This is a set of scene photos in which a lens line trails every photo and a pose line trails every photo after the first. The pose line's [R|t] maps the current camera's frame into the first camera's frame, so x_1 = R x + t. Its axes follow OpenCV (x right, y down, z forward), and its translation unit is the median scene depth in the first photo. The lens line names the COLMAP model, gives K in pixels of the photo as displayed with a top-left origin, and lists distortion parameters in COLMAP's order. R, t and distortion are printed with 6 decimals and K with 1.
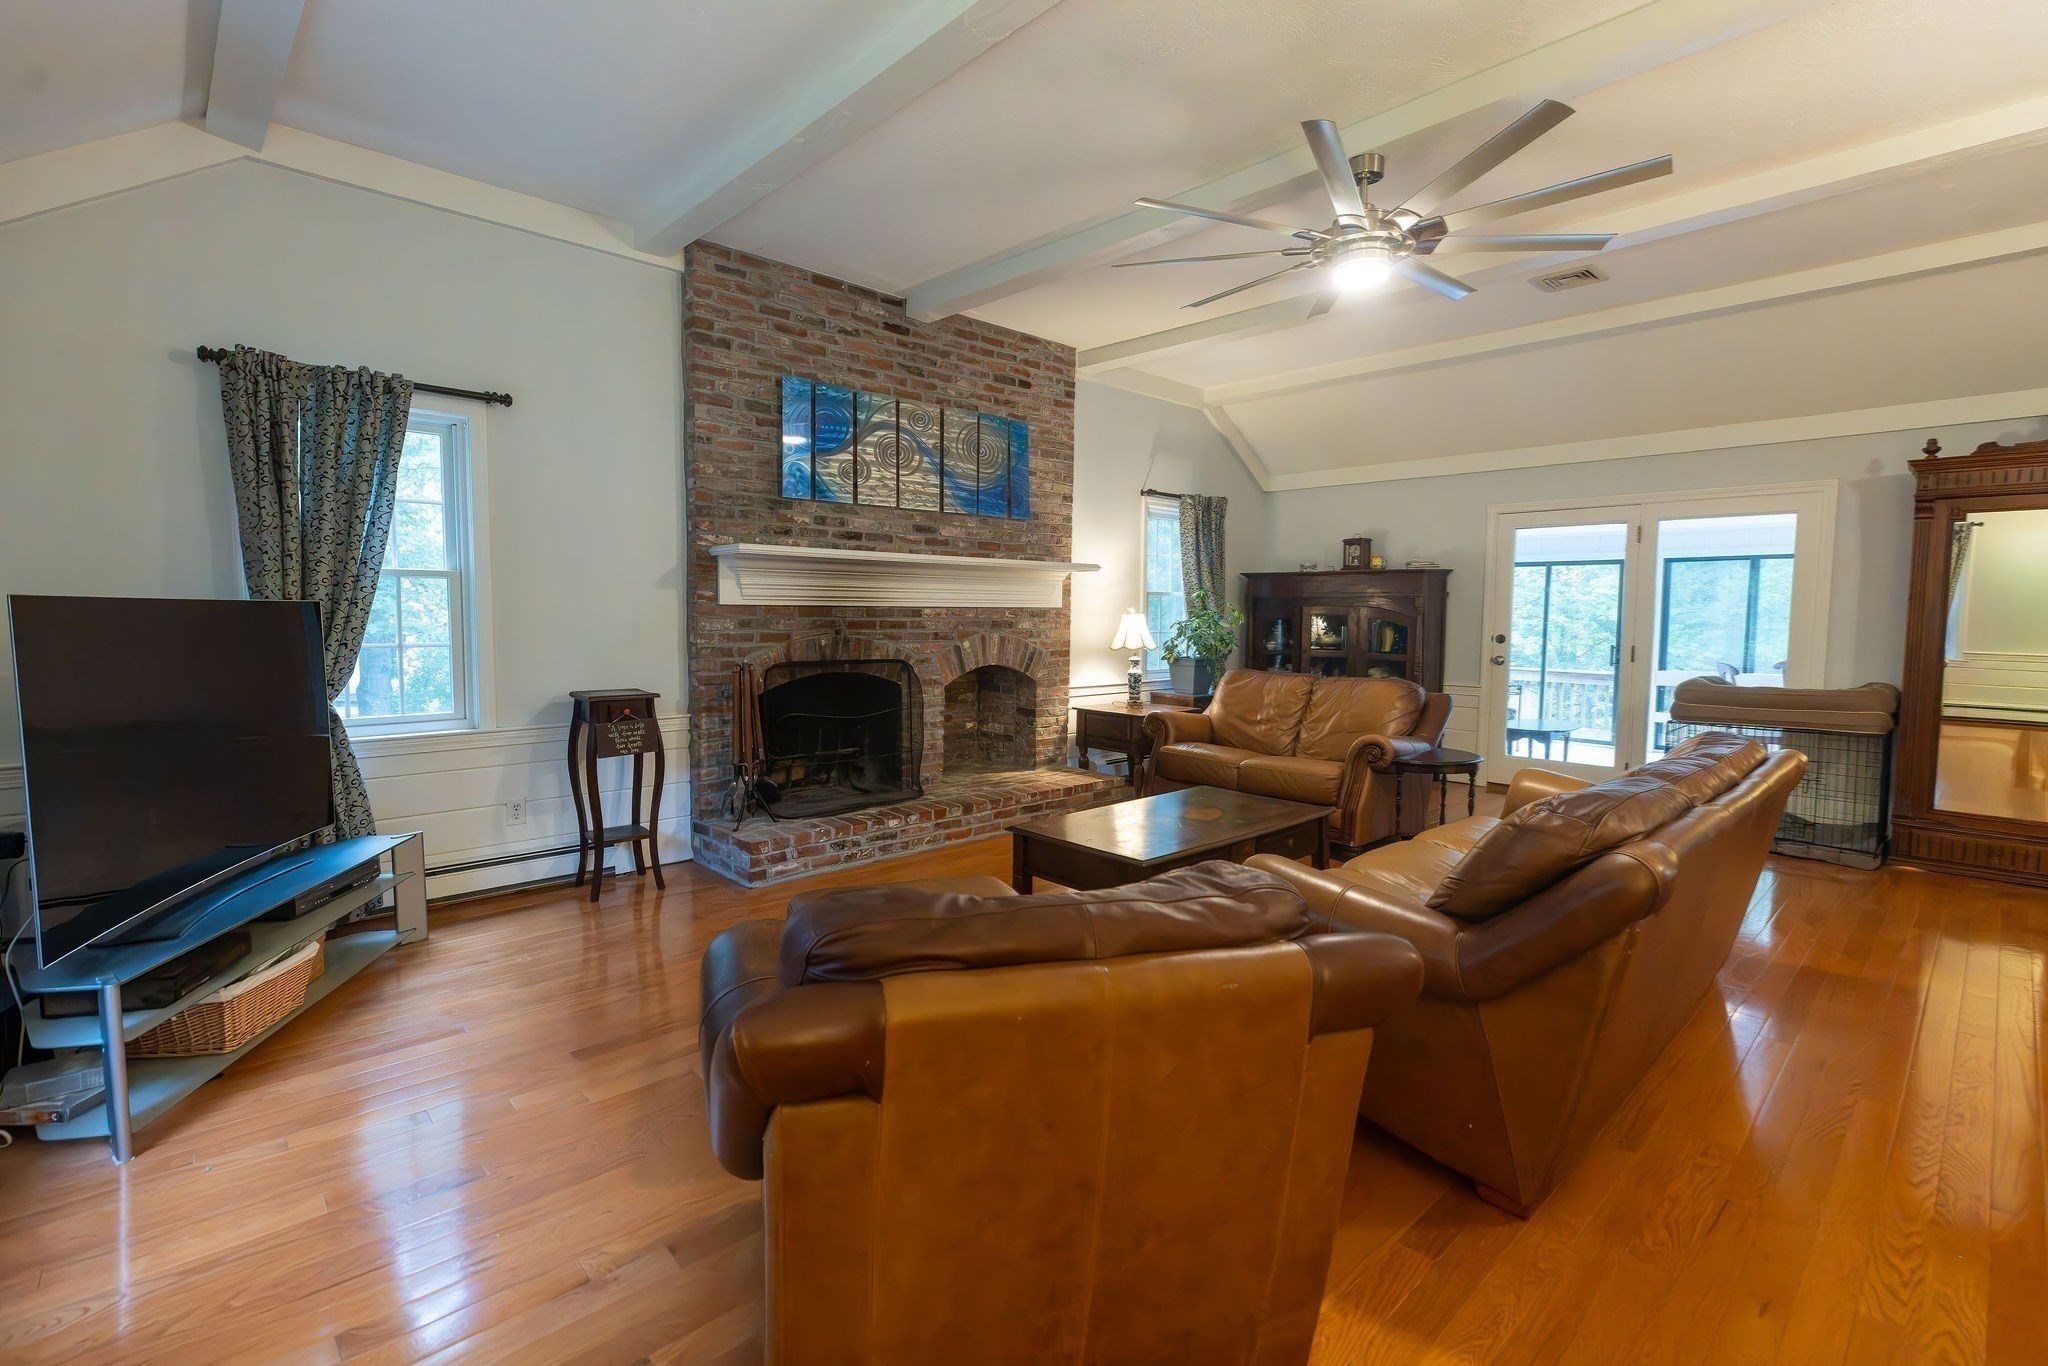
lens RADIAL K [[916.7, 0, 1026.4], [0, 916.7, 677.3], [0, 0, 1]] dist [0.004133, -0.000913]
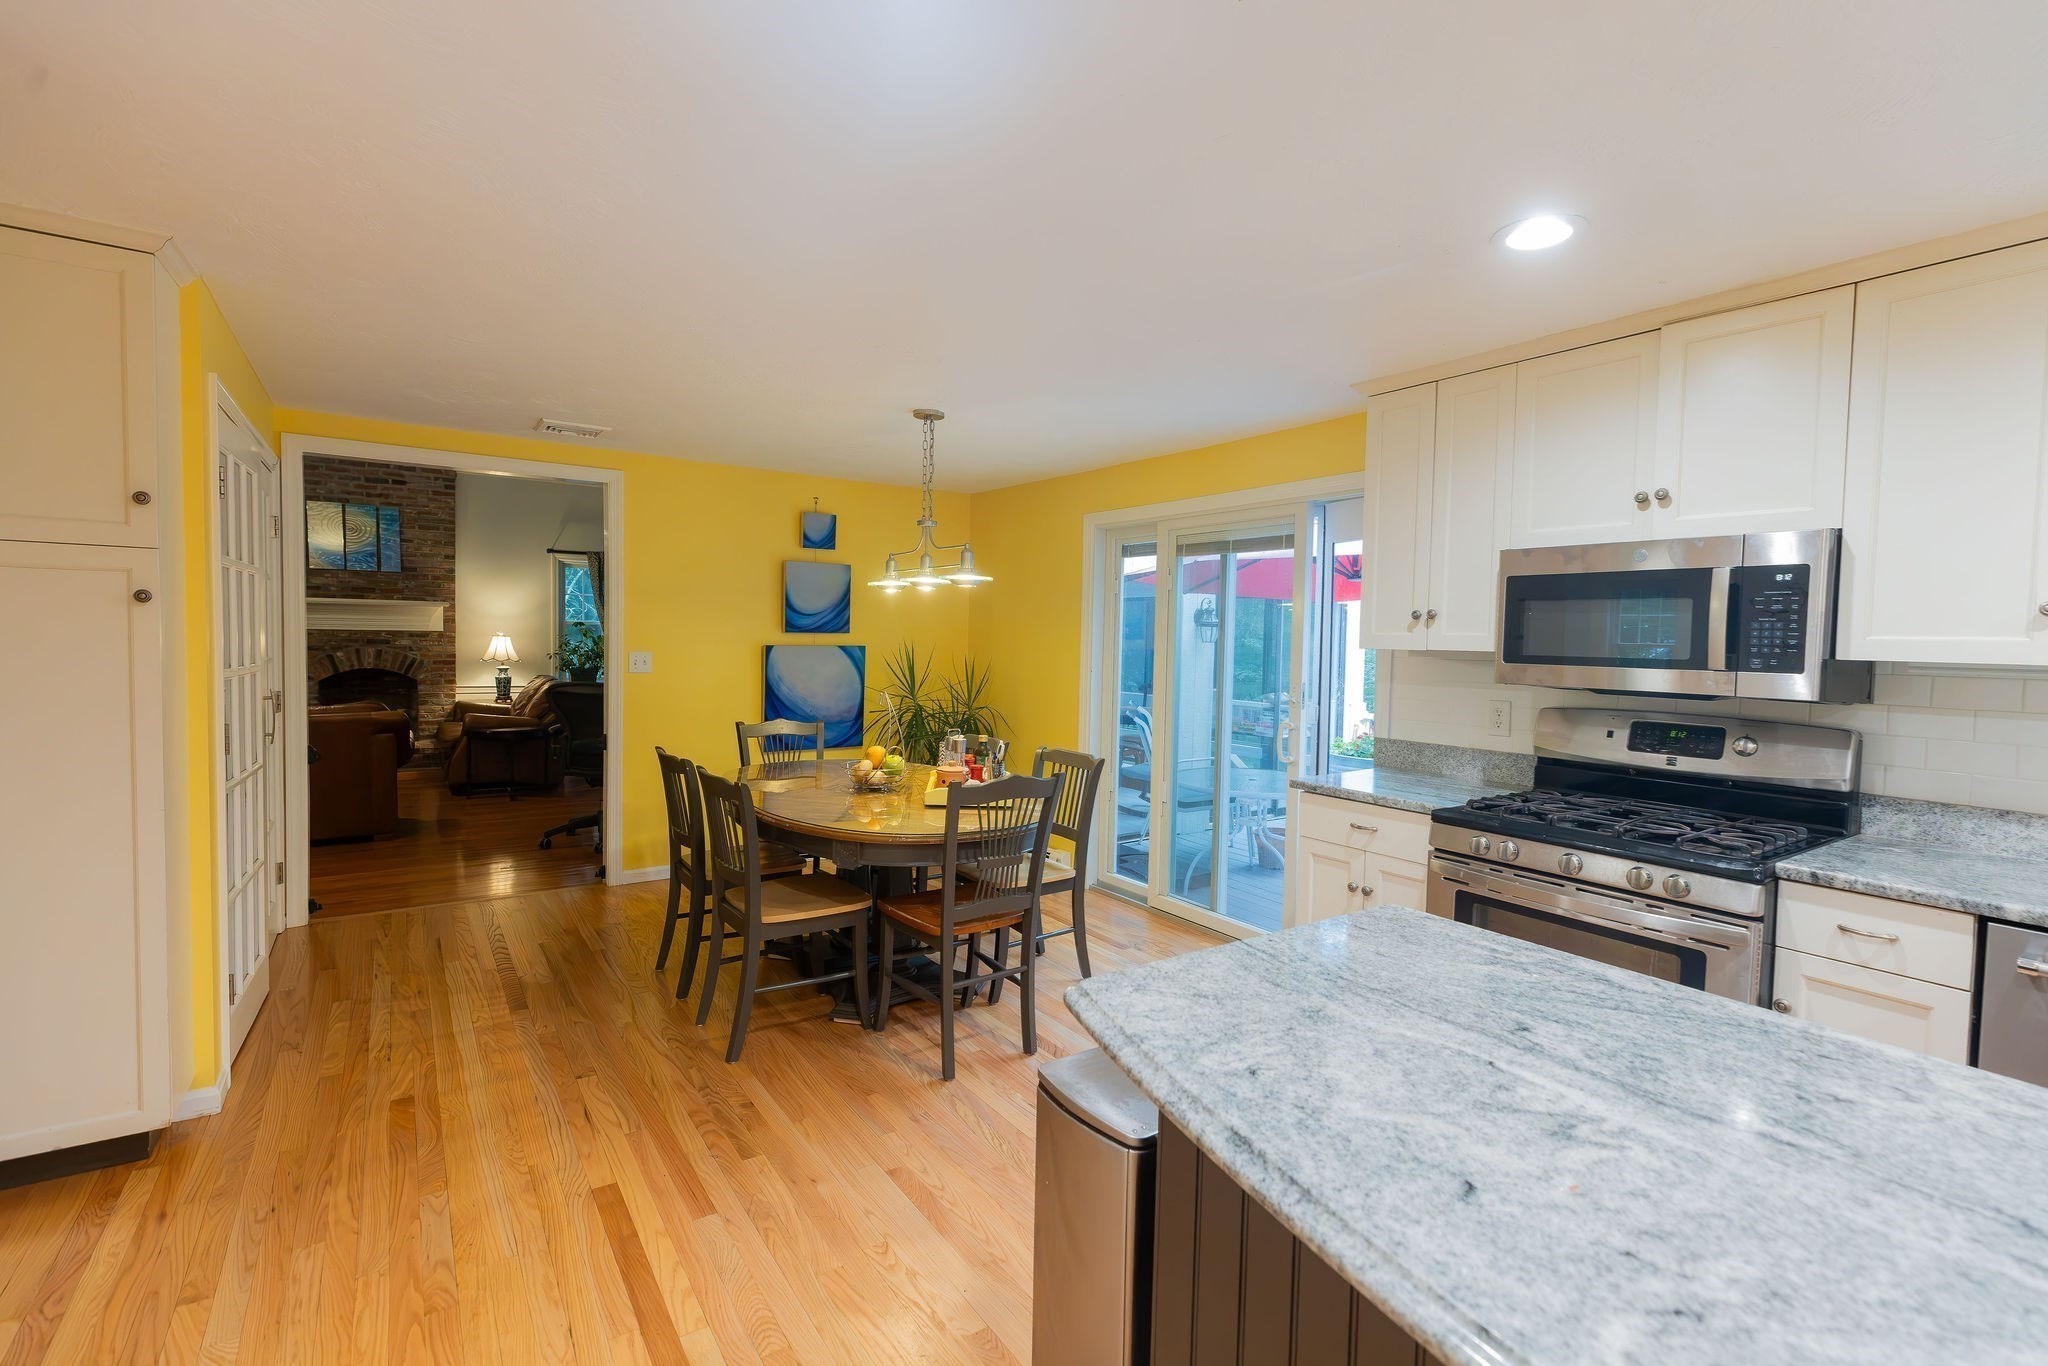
lens RADIAL K [[916.7, 0, 1022.0], [0, 916.7, 672.2], [0, 0, 1]] dist [0.004133, -0.000913]
pose [[0.987688, 0.026052, -0.154254, 1.343857], [-0.030534, 0.999175, -0.026760, 0.000458], [0.153430, 0.031140, 0.987669, -0.345978]]
